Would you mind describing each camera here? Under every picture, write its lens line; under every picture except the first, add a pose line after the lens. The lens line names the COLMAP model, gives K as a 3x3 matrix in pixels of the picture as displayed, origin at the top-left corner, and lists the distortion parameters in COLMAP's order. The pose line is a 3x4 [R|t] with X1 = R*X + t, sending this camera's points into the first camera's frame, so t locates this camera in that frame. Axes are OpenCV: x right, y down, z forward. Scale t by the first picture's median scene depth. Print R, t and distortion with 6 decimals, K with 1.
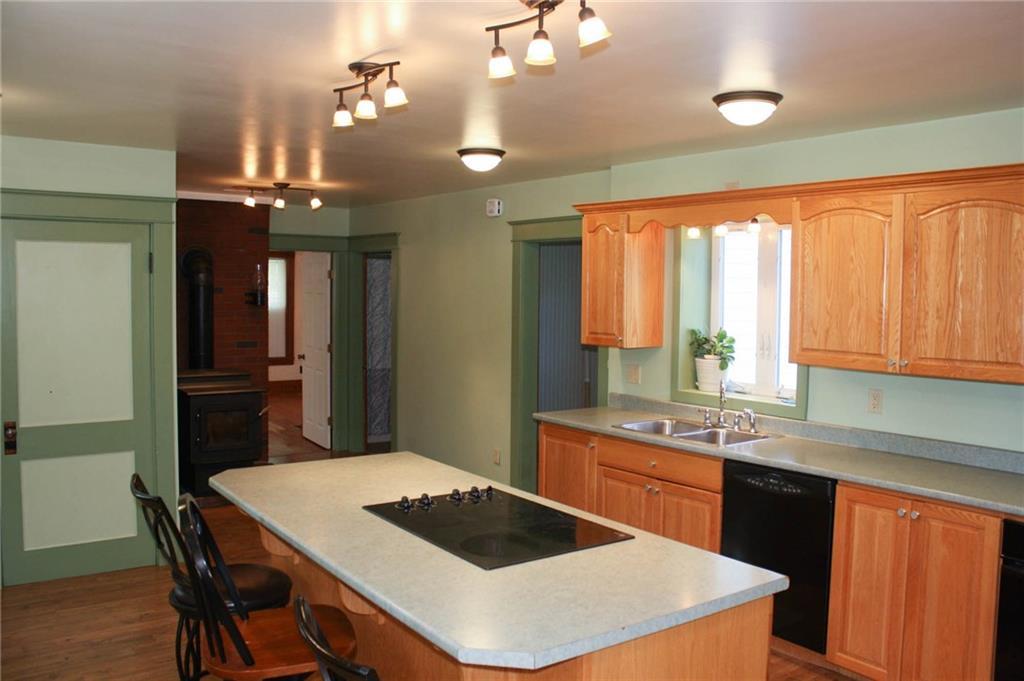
lens RADIAL K [[848.3, 0, 512.0], [0, 848.3, 340.5], [0, 0, 1]] dist [-0.069305, 0.016985]
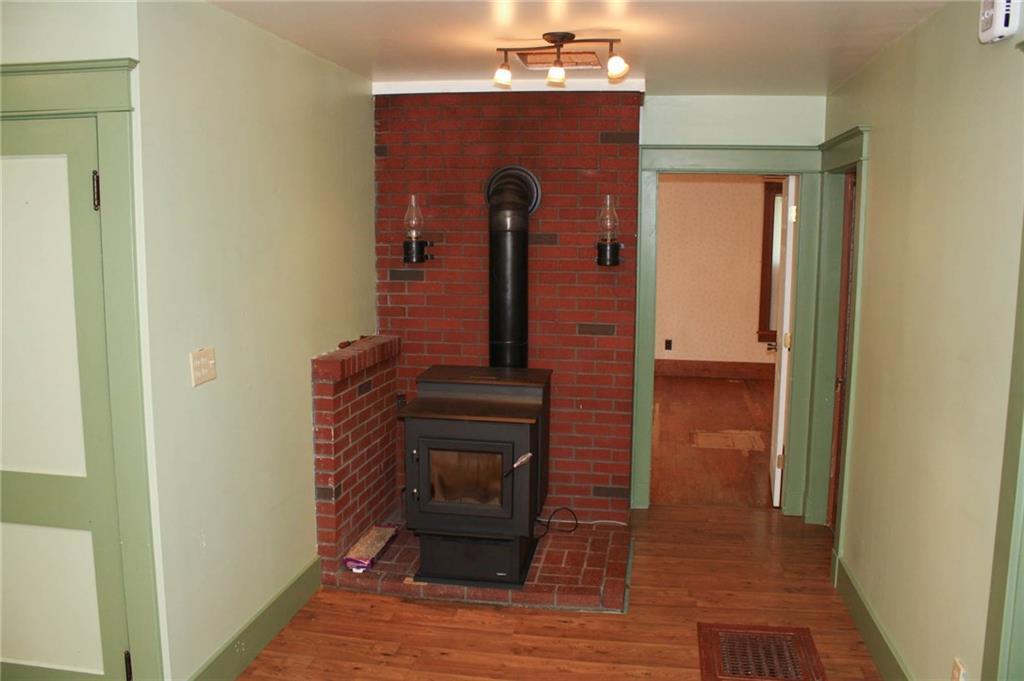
lens RADIAL K [[848.3, 0, 512.0], [0, 848.3, 340.5], [0, 0, 1]] dist [-0.069305, 0.016985]
pose [[0.691340, 0.099702, -0.715617, 0.092133], [-0.051110, 0.994701, 0.089208, -0.044384], [0.720719, -0.025098, 0.692773, 0.615845]]
